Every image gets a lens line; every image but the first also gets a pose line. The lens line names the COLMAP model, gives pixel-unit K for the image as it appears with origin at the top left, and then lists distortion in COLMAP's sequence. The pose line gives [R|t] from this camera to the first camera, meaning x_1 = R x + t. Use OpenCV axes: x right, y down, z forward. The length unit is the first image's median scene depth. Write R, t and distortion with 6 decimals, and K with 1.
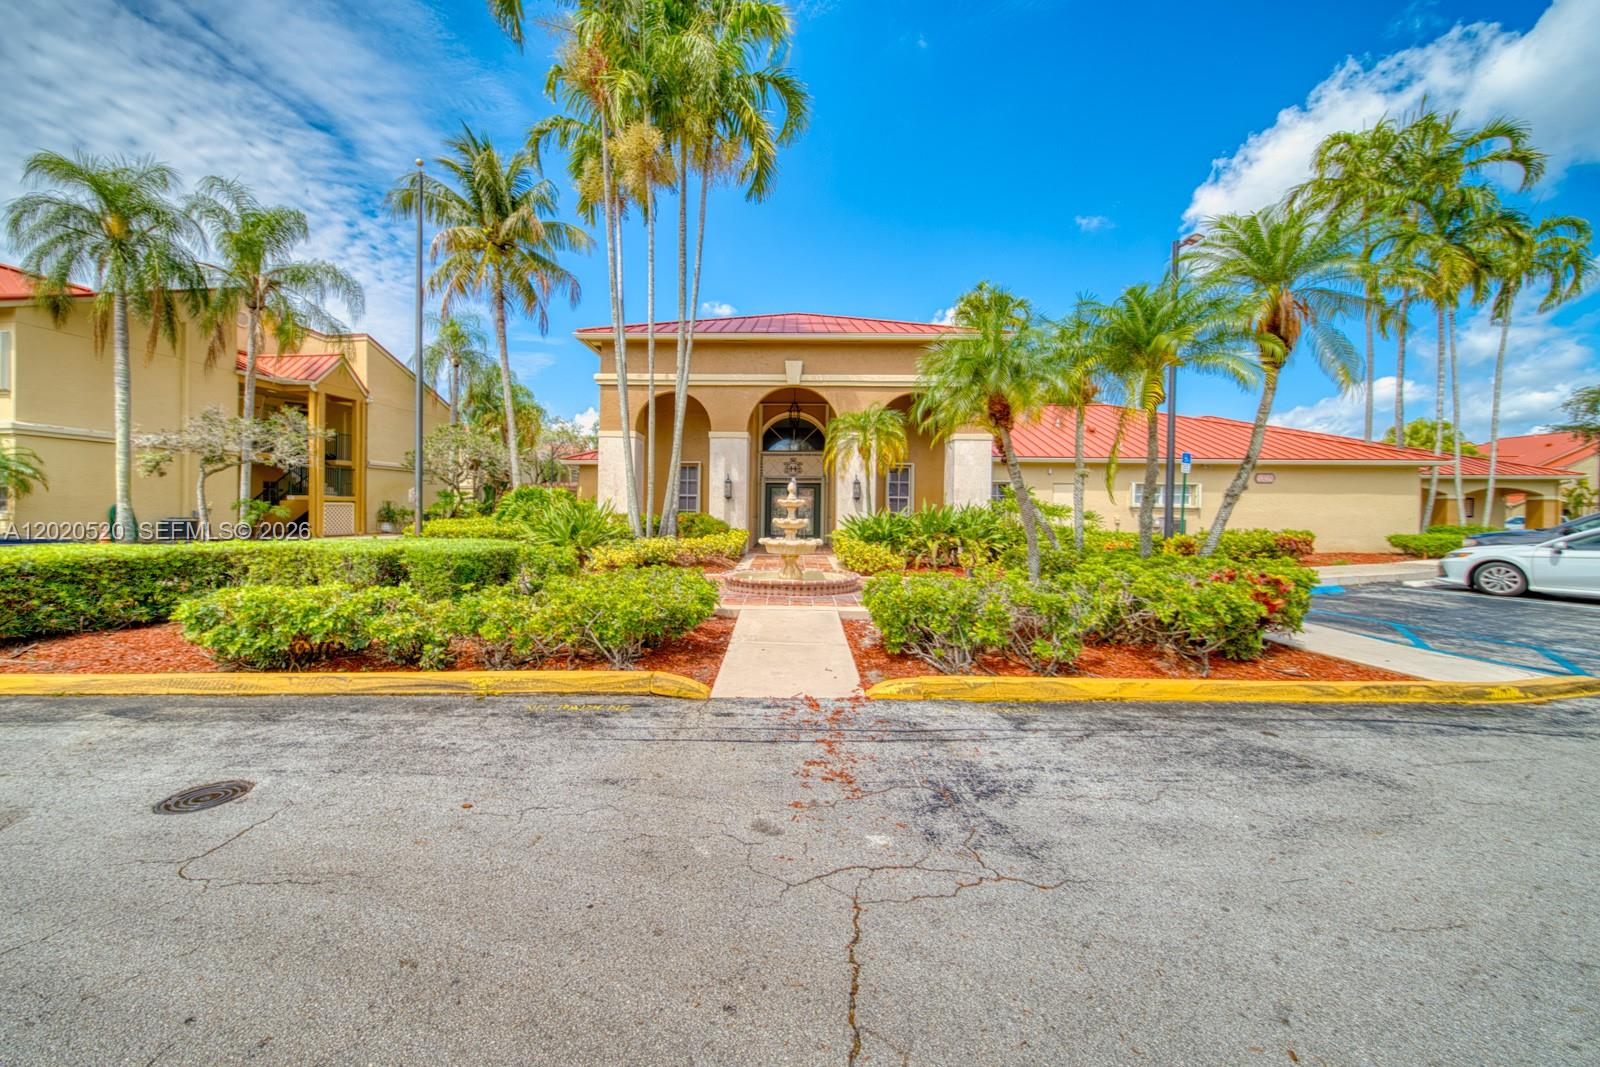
lens RADIAL K [[562.9, 0, 796.4], [0, 562.9, 517.7], [0, 0, 1]] dist [-0.001170, -0.000063]
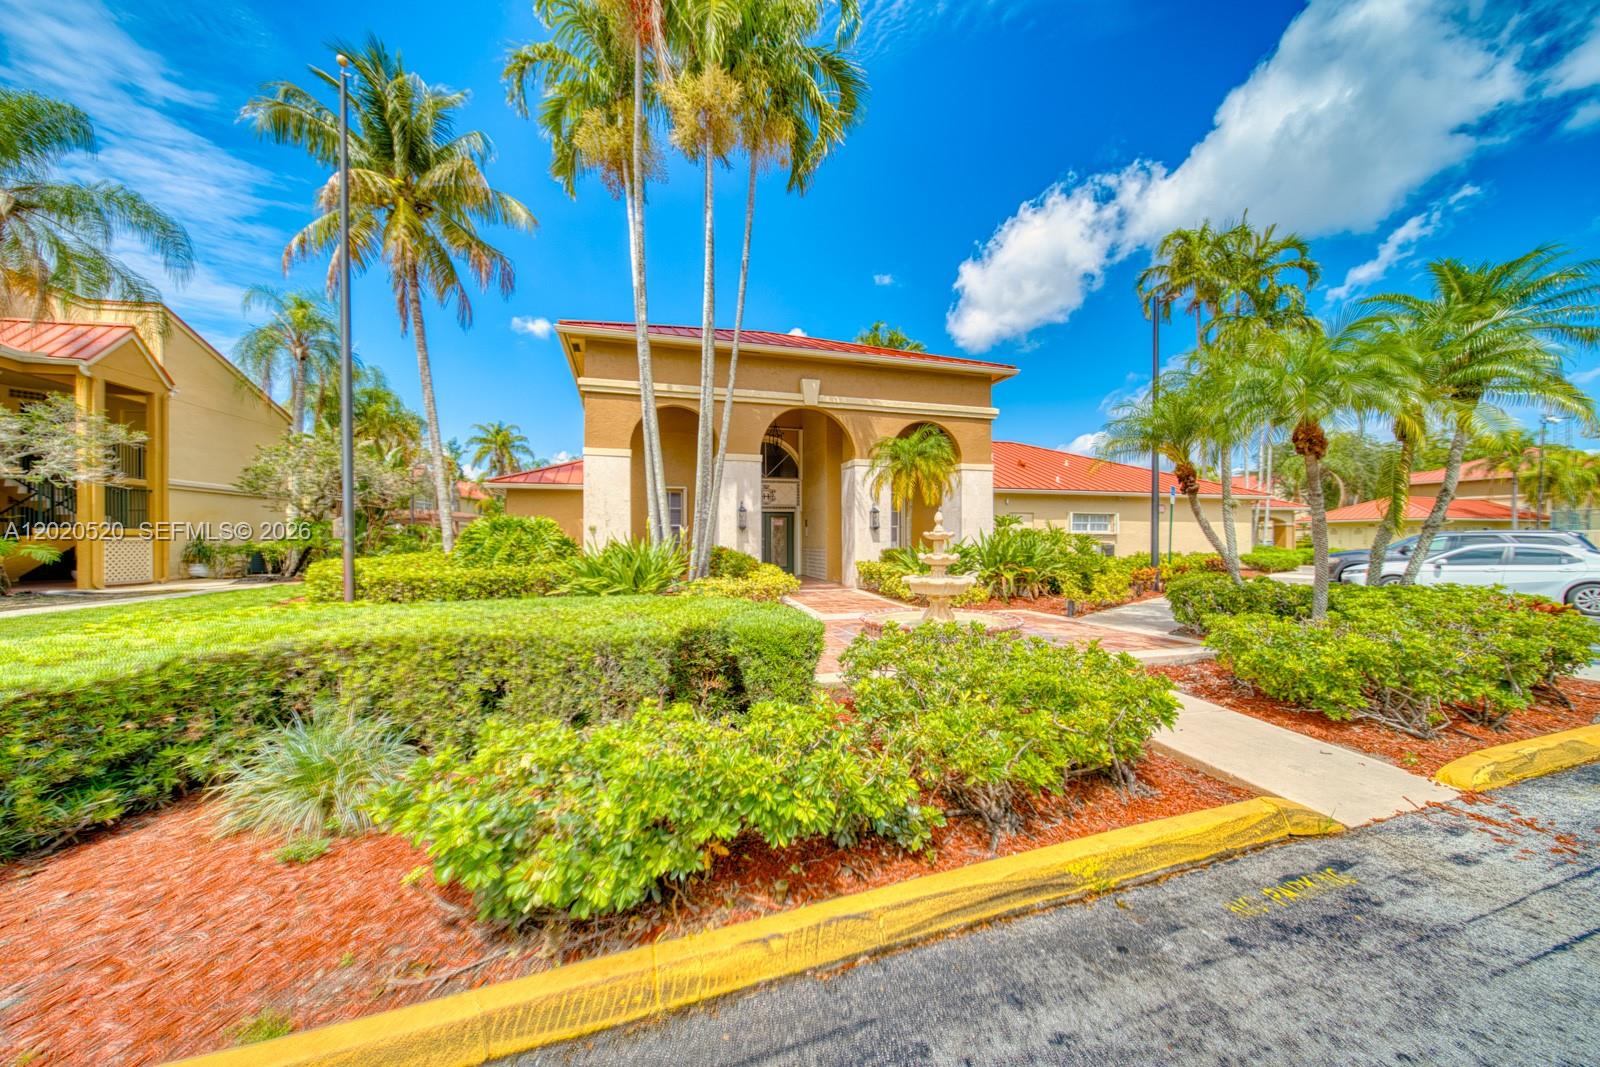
lens RADIAL K [[537.9, 0, 801.4], [0, 537.9, 543.2], [0, 0, 1]] dist [-0.000474, -0.000402]
pose [[0.957510, -0.013721, 0.288073, -0.276053], [0.014236, 0.999899, 0.000307, -0.010650], [-0.288048, 0.003807, 0.957608, 0.158212]]
